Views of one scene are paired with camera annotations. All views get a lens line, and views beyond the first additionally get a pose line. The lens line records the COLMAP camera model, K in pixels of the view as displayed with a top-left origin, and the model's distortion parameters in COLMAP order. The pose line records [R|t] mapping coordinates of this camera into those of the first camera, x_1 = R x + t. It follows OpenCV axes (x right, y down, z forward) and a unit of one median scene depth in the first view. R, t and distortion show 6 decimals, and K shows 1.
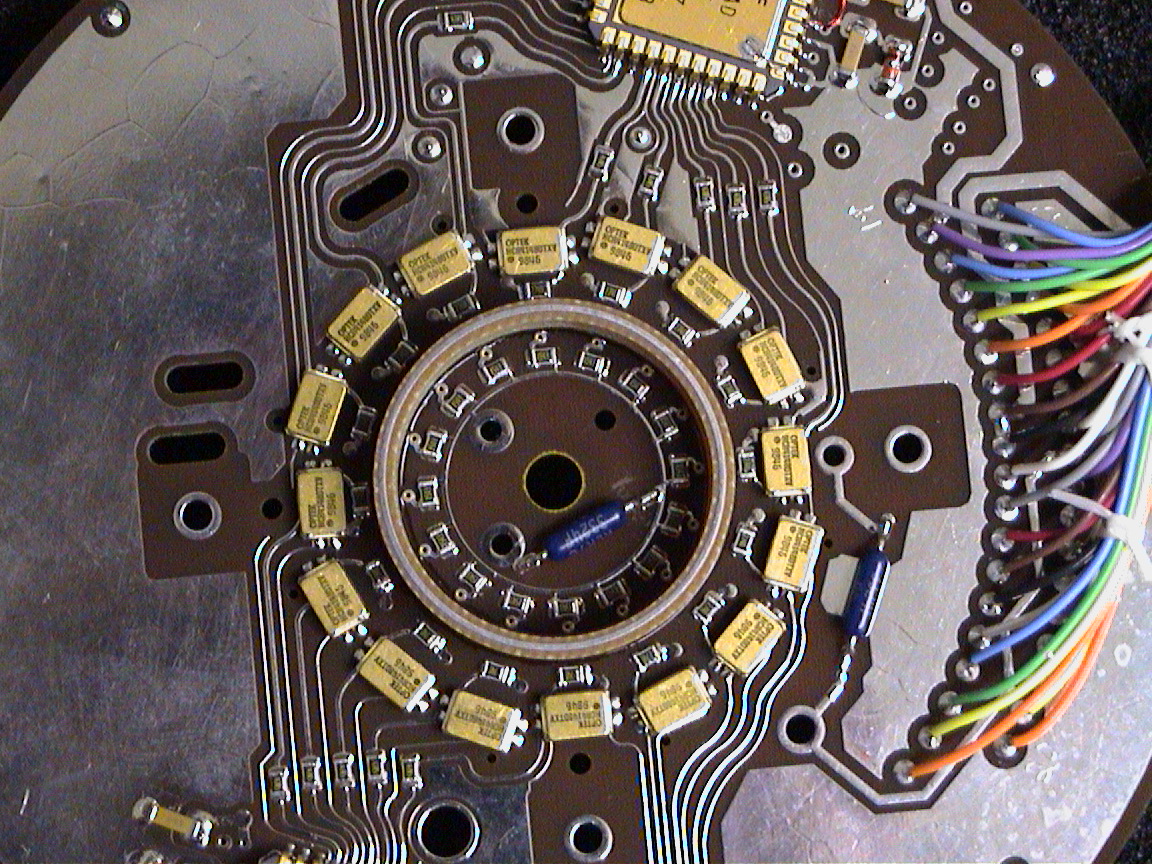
lens RADIAL K [[3050.8, 0, 576.0], [0, 3050.8, 432.0], [0, 0, 1]] dist [-0.046836, -0.320061]
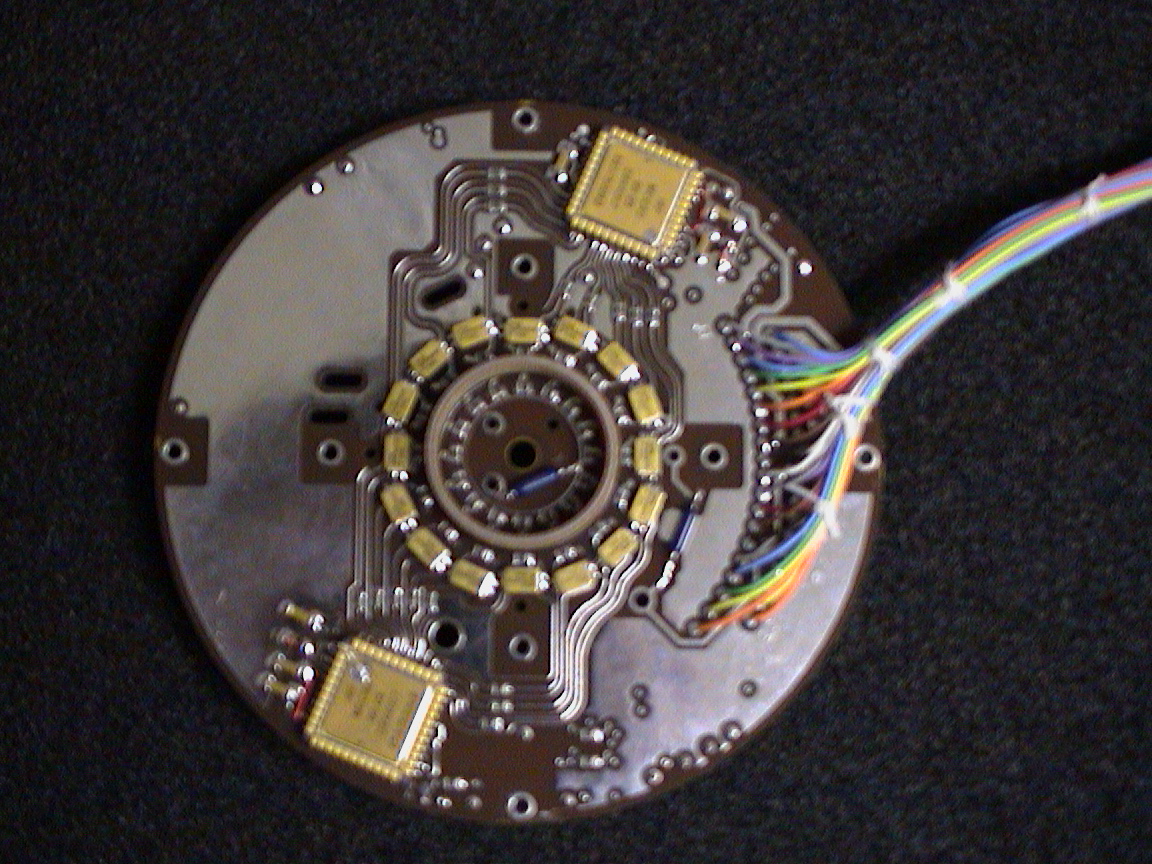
lens RADIAL K [[3050.8, 0, 576.0], [0, 3050.8, 432.0], [0, 0, 1]] dist [-0.046836, -0.320061]
pose [[0.994918, 0.100586, 0.004442, 0.015473], [-0.100684, 0.993947, 0.043958, -0.082800], [0.000007, -0.044181, 0.999024, -0.865095]]
